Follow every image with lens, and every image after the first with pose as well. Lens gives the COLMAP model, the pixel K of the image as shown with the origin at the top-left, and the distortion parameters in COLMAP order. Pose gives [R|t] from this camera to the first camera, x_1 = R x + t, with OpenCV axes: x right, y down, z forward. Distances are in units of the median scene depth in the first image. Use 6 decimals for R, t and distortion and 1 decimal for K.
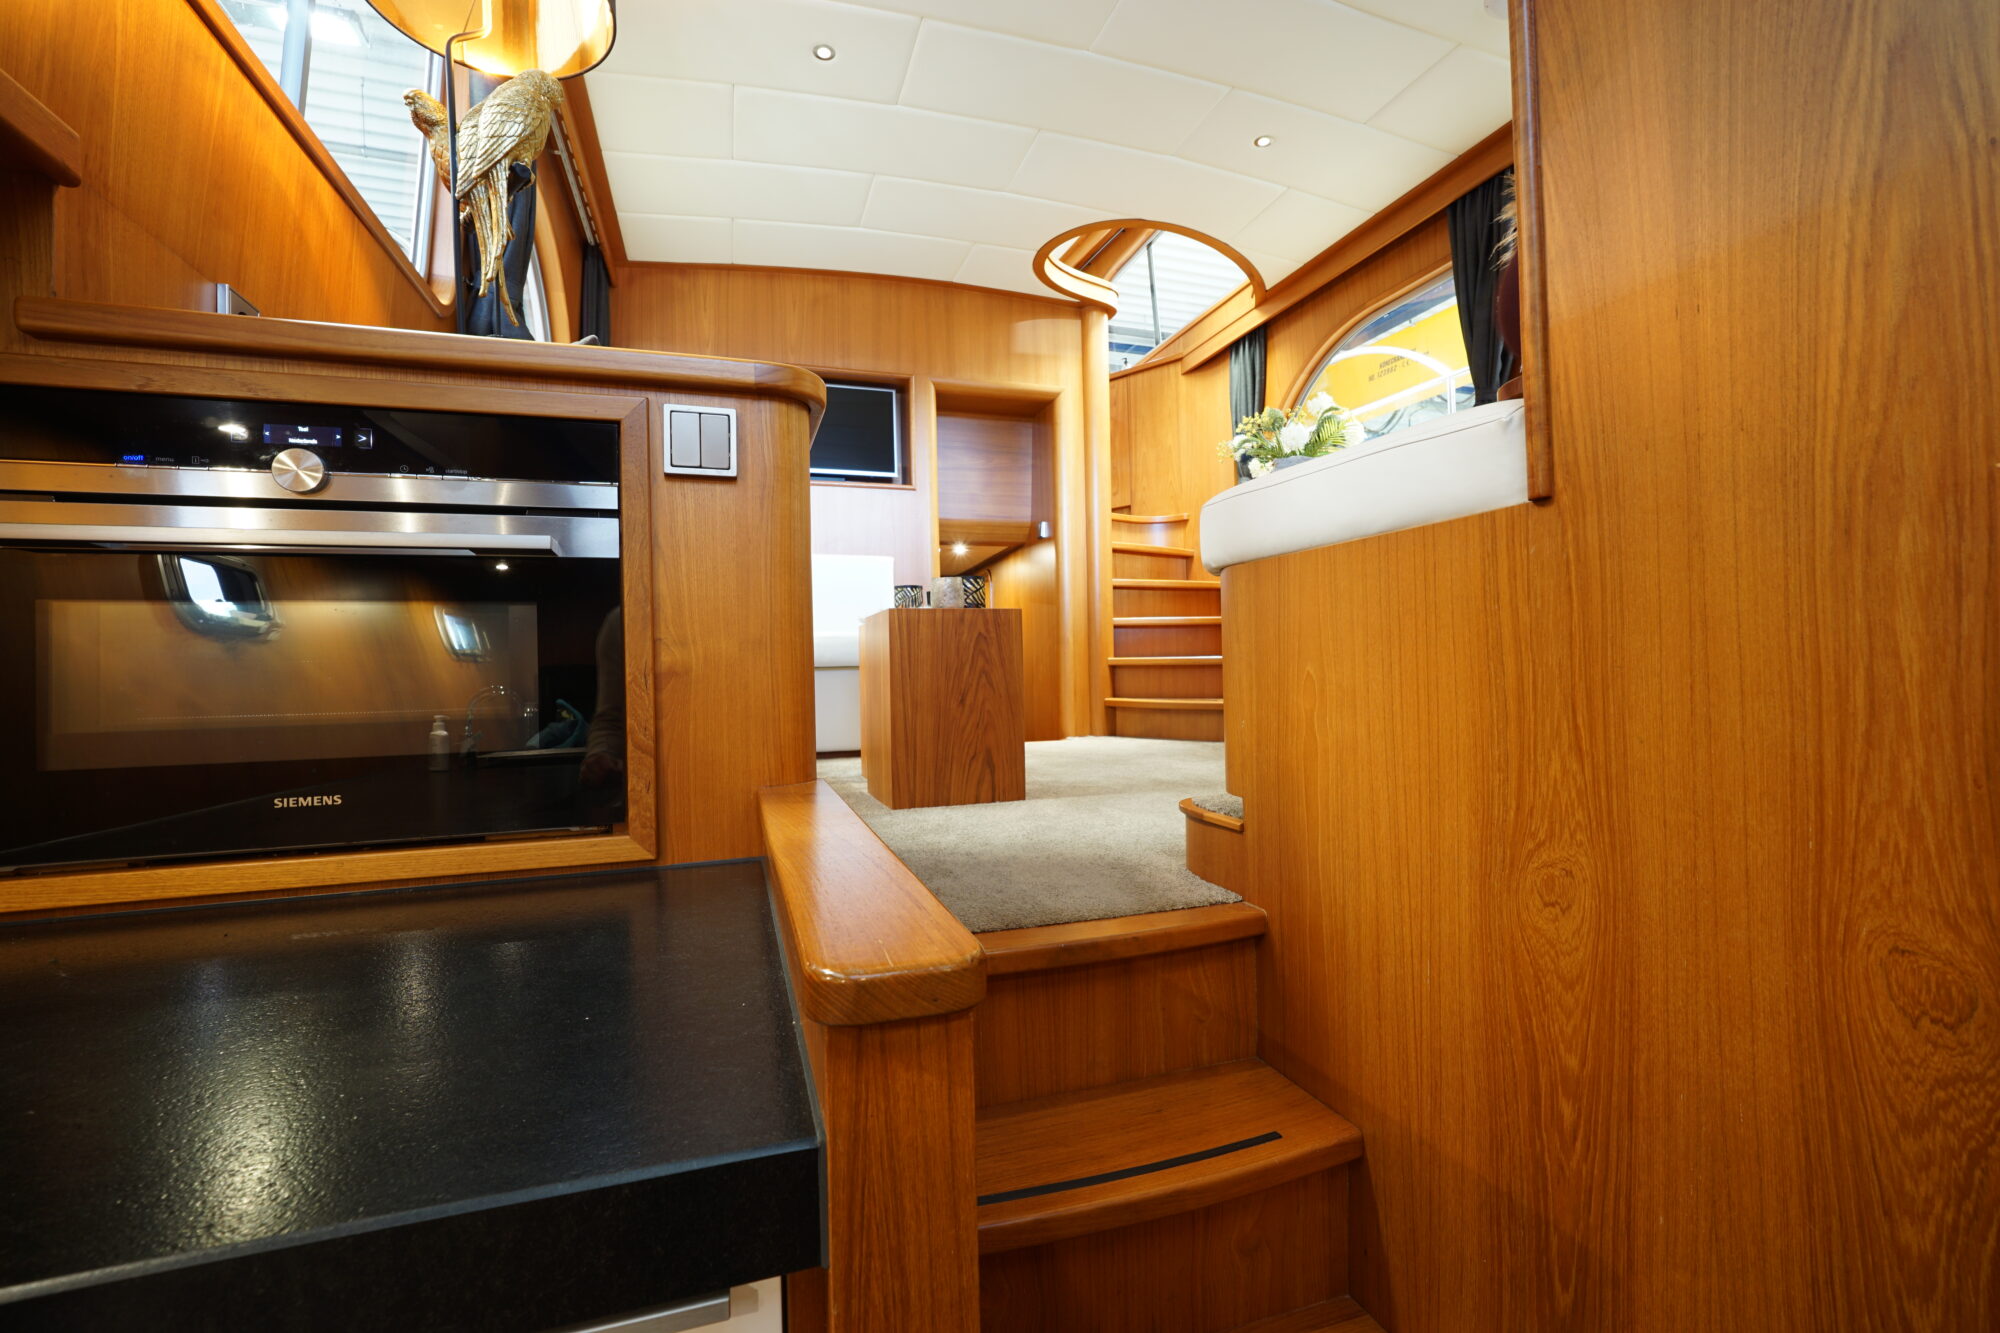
lens RADIAL K [[842.3, 0, 995.3], [0, 842.3, 668.3], [0, 0, 1]] dist [-0.017078, 0.006162]
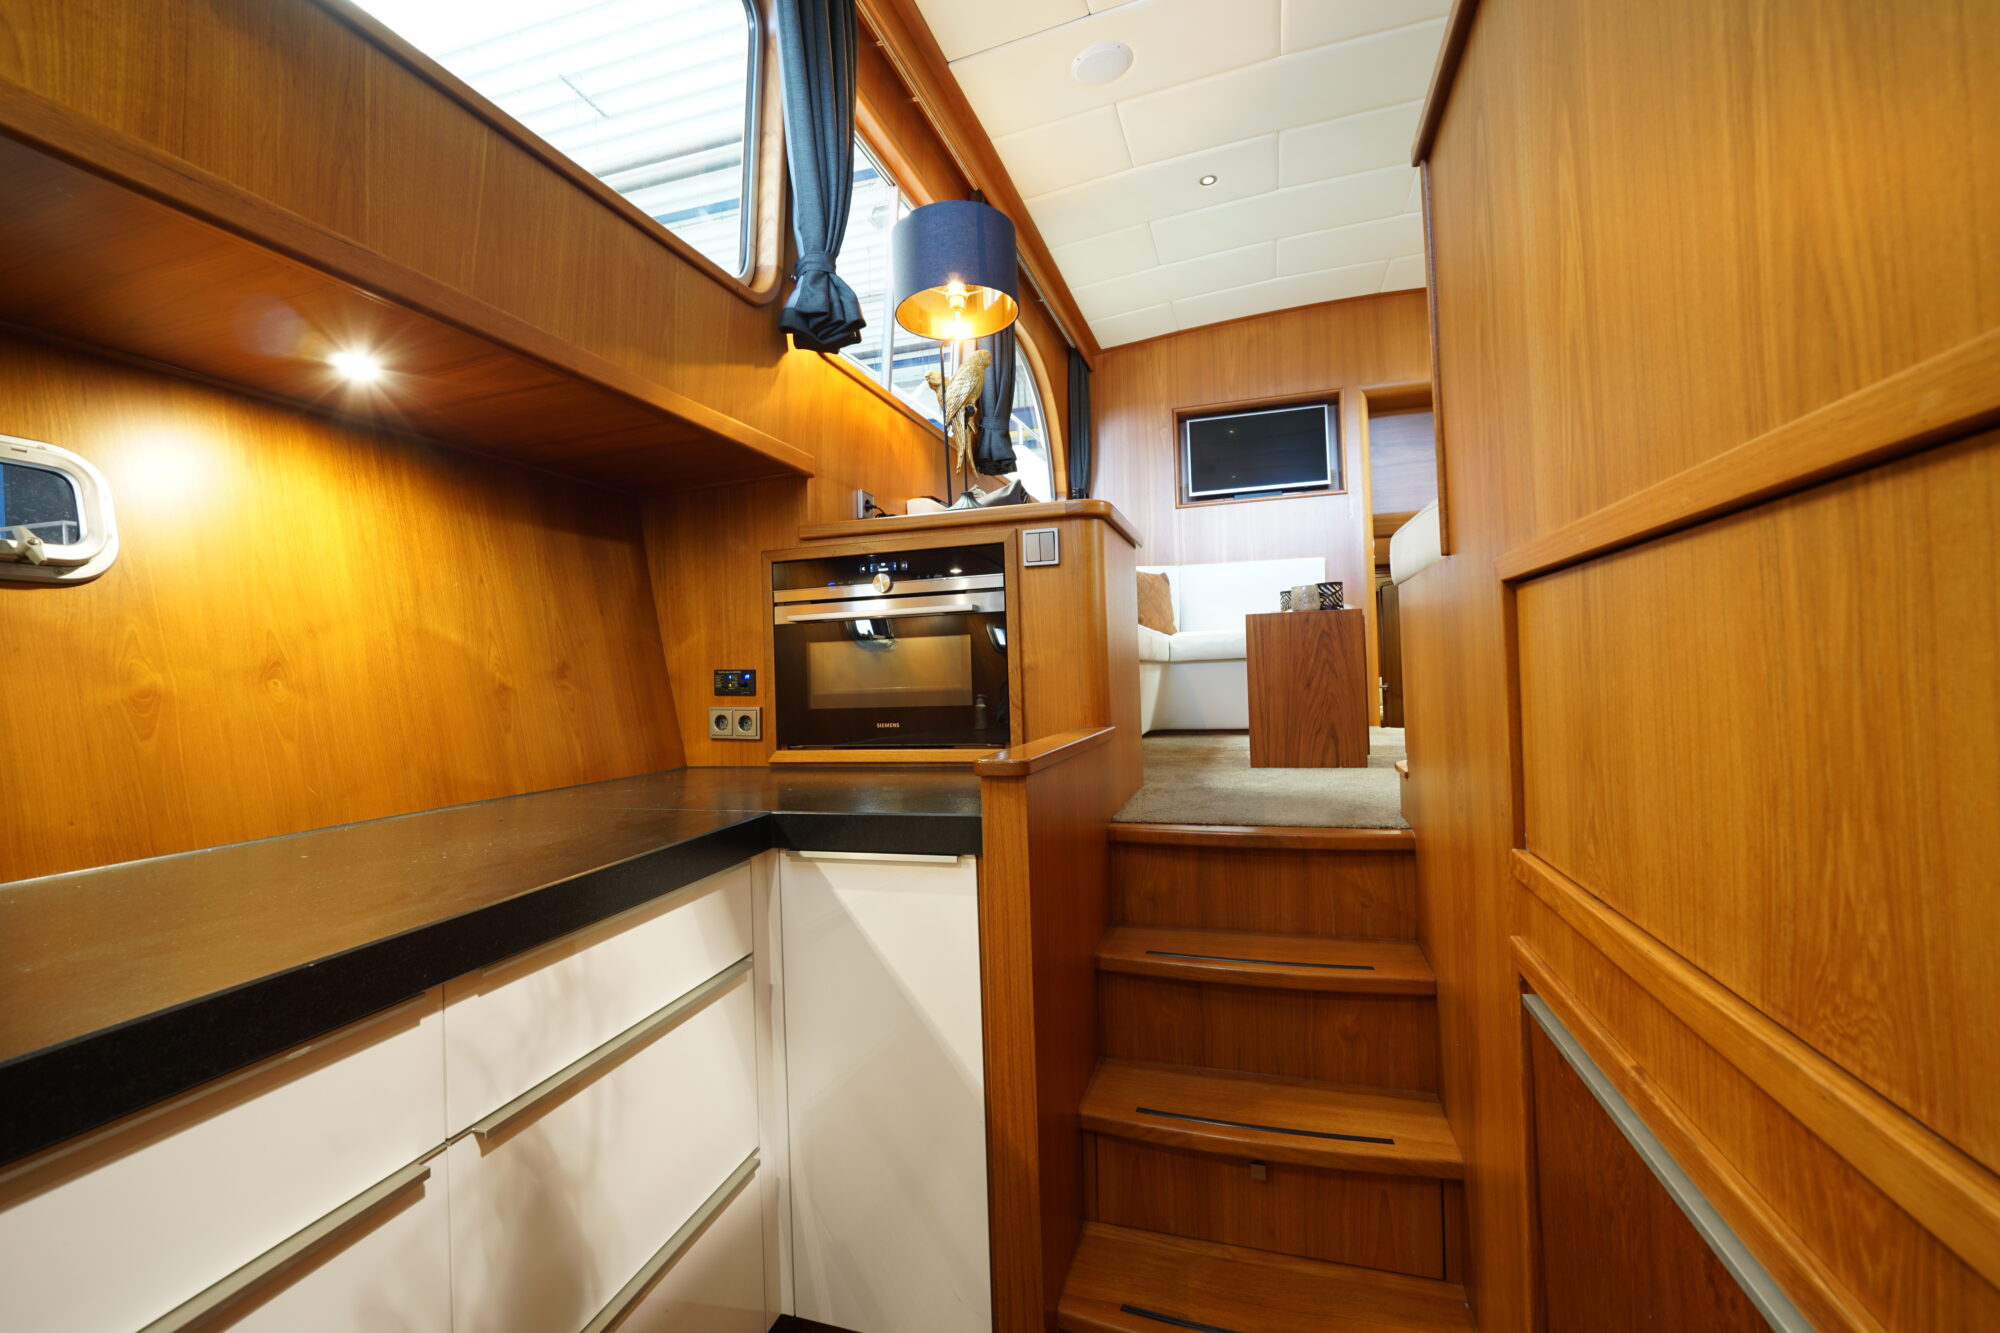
lens RADIAL K [[811.6, 0, 988.5], [0, 811.6, 675.9], [0, 0, 1]] dist [-0.000762, -0.000006]
pose [[0.812122, -0.005492, -0.583462, 0.279703], [0.018520, 0.999695, 0.016368, -0.003553], [0.583194, -0.024098, 0.811975, -0.258359]]
